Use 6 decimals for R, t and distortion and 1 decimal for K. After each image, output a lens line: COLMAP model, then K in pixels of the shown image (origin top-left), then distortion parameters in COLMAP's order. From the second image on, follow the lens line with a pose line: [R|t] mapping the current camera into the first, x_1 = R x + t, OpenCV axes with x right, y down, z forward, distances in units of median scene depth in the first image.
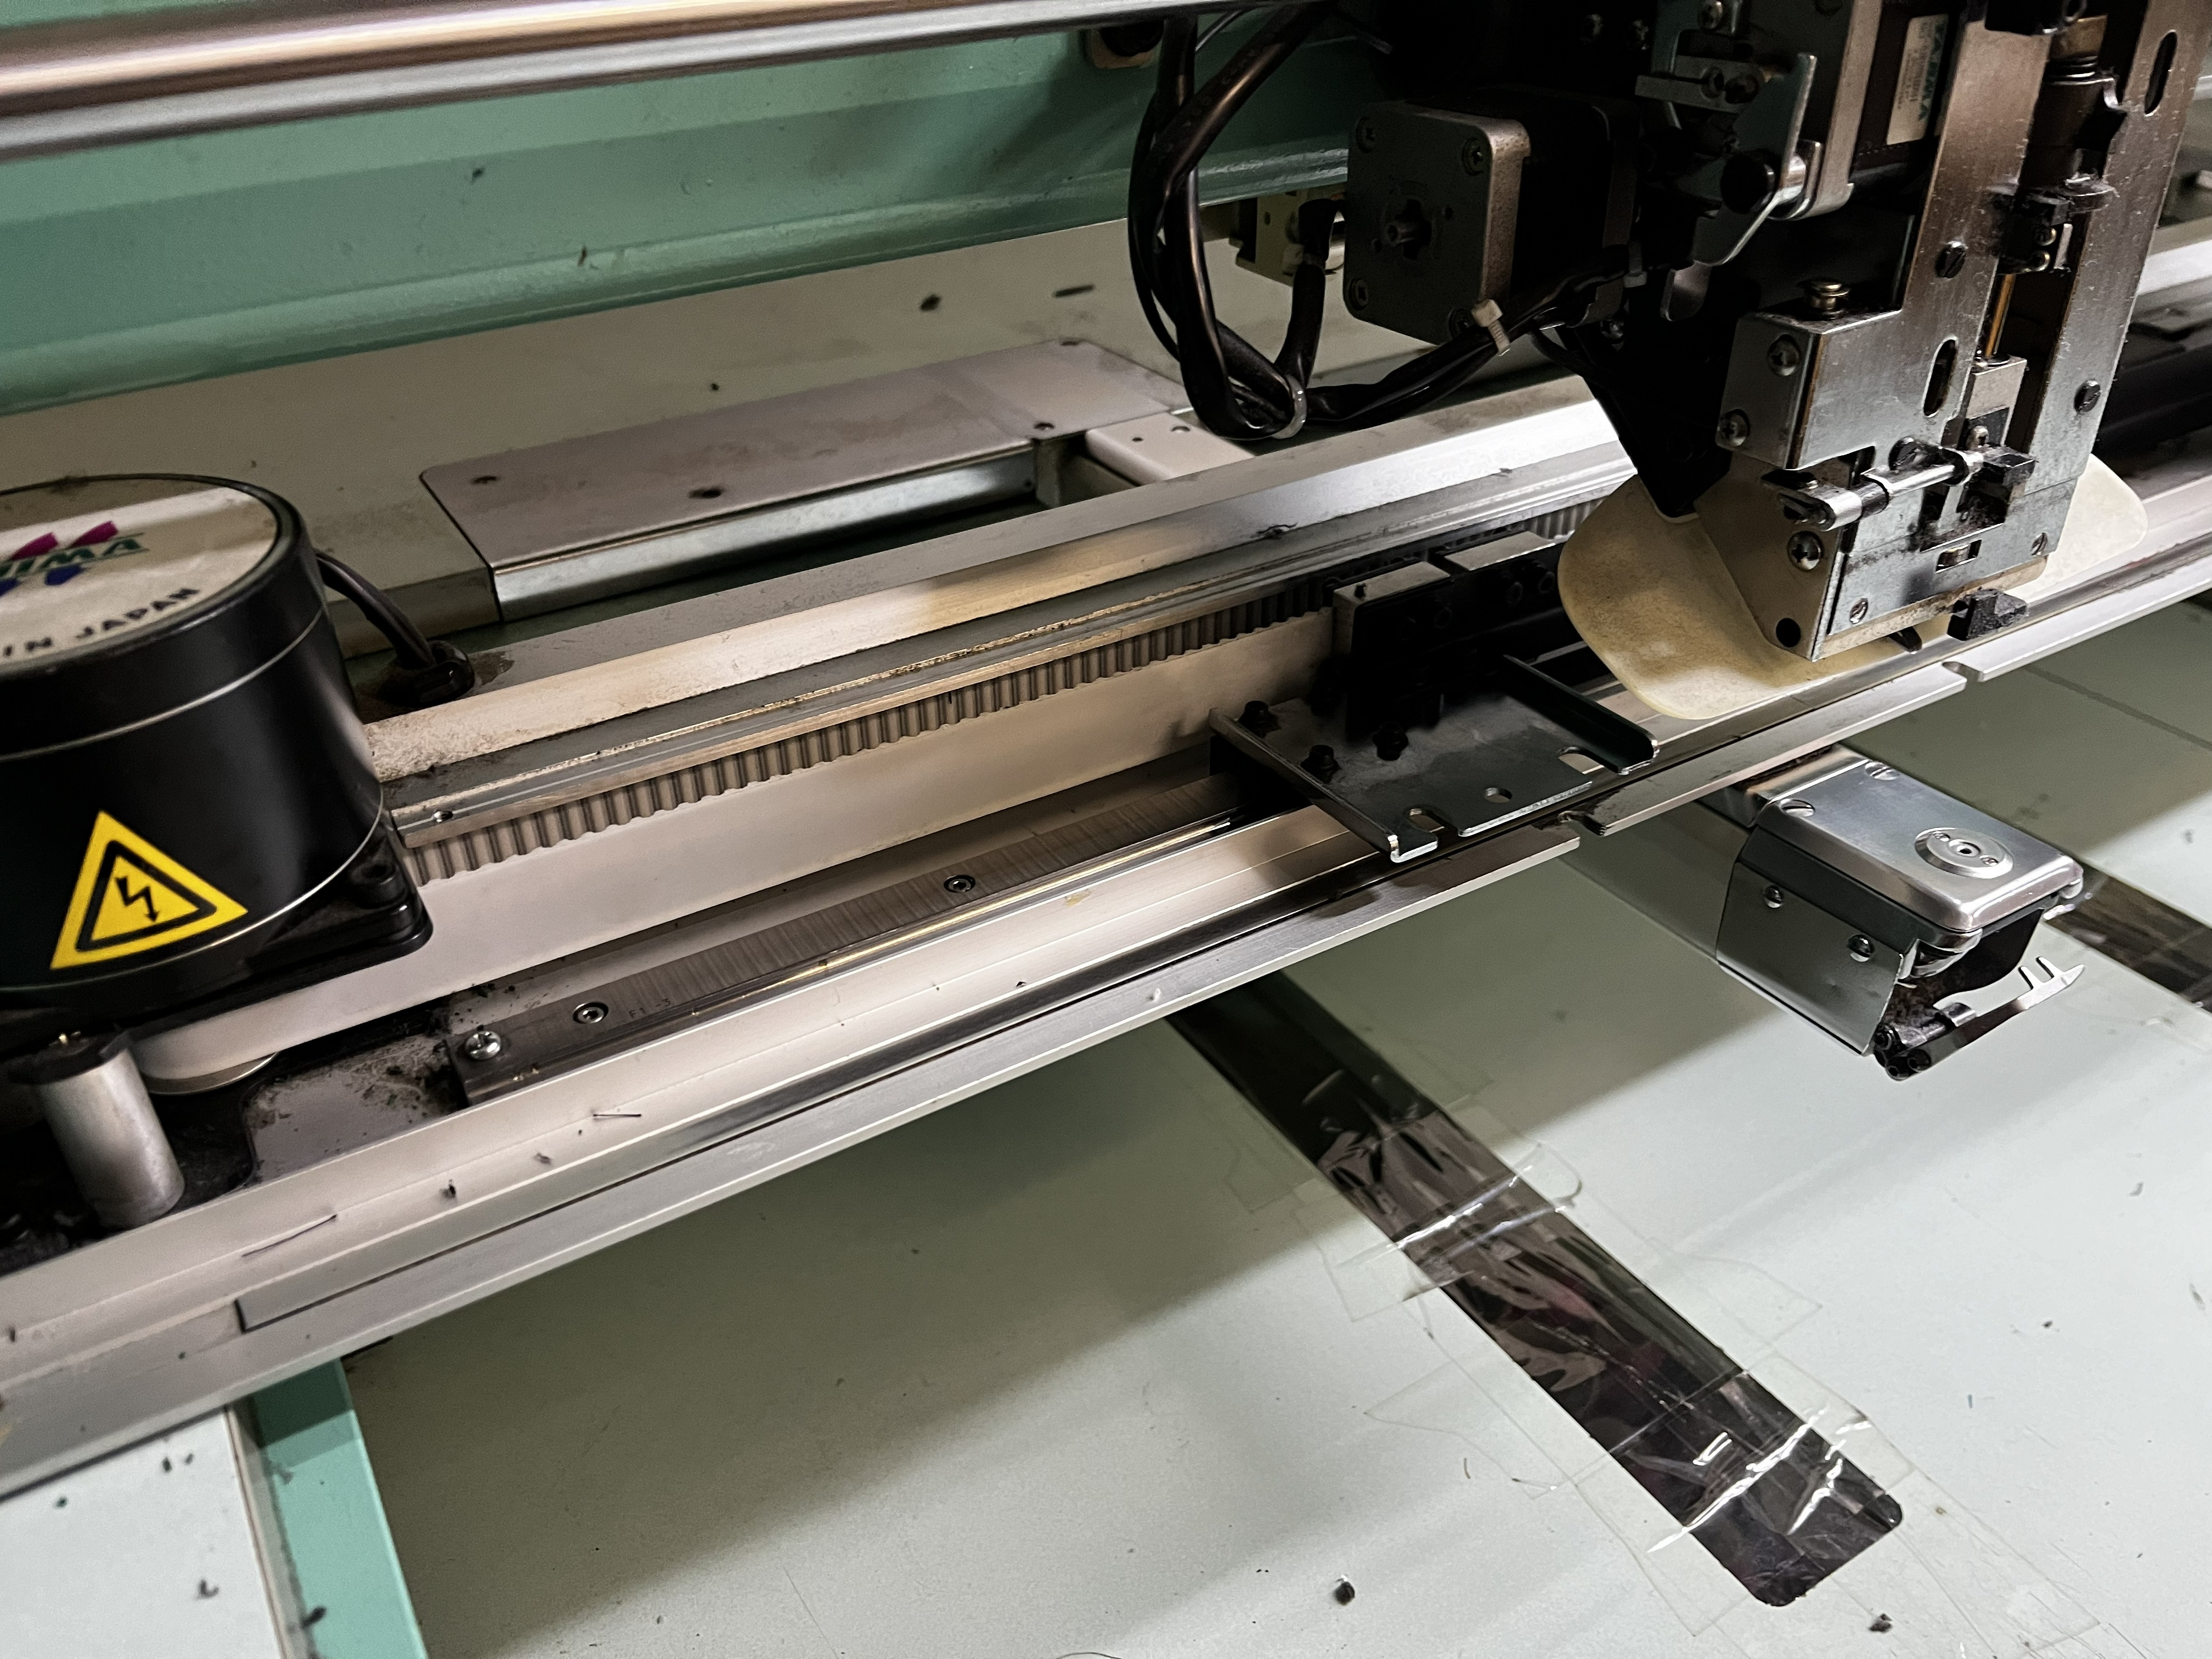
lens RADIAL K [[1668.1, 0, 1088.2], [0, 1668.1, 819.8], [0, 0, 1]] dist [0.064730, -0.090580]
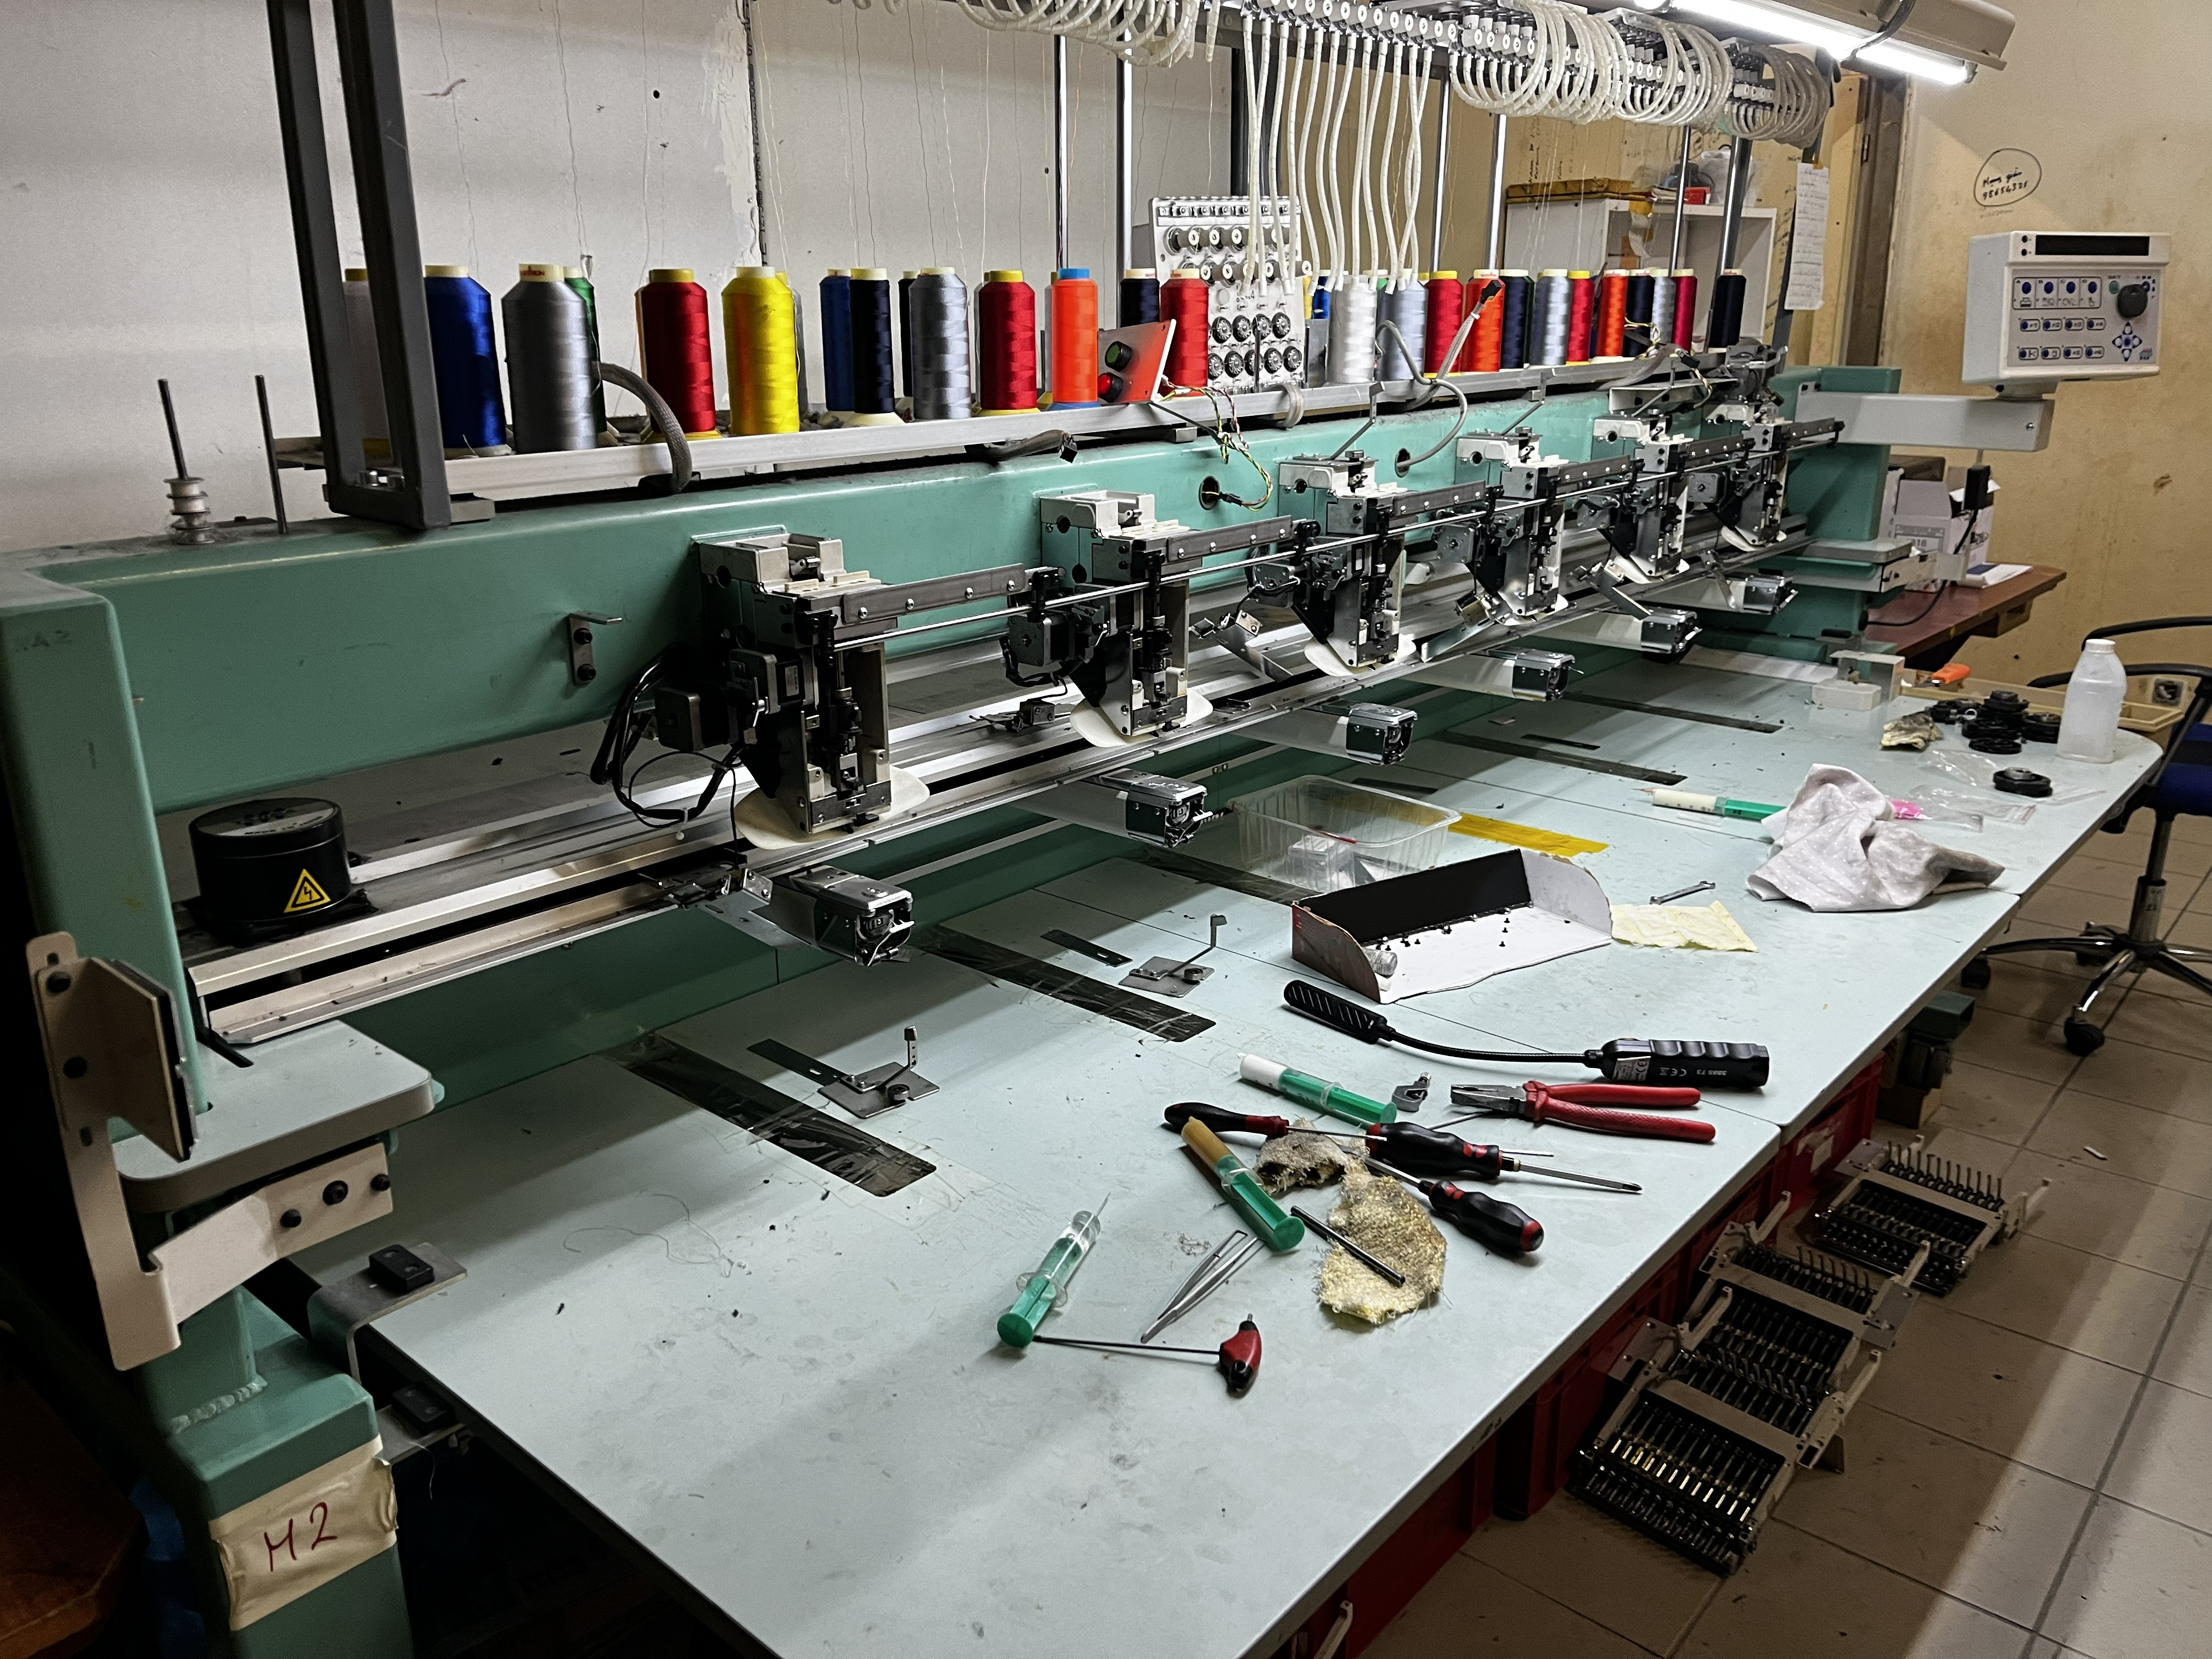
lens RADIAL K [[1668.1, 0, 1083.9], [0, 1668.1, 828.4], [0, 0, 1]] dist [0.064730, -0.090580]
pose [[0.954685, -0.073983, 0.288275, -0.016148], [0.146179, 0.960287, -0.237655, 0.760934], [-0.259245, 0.269026, 0.927587, -2.233921]]
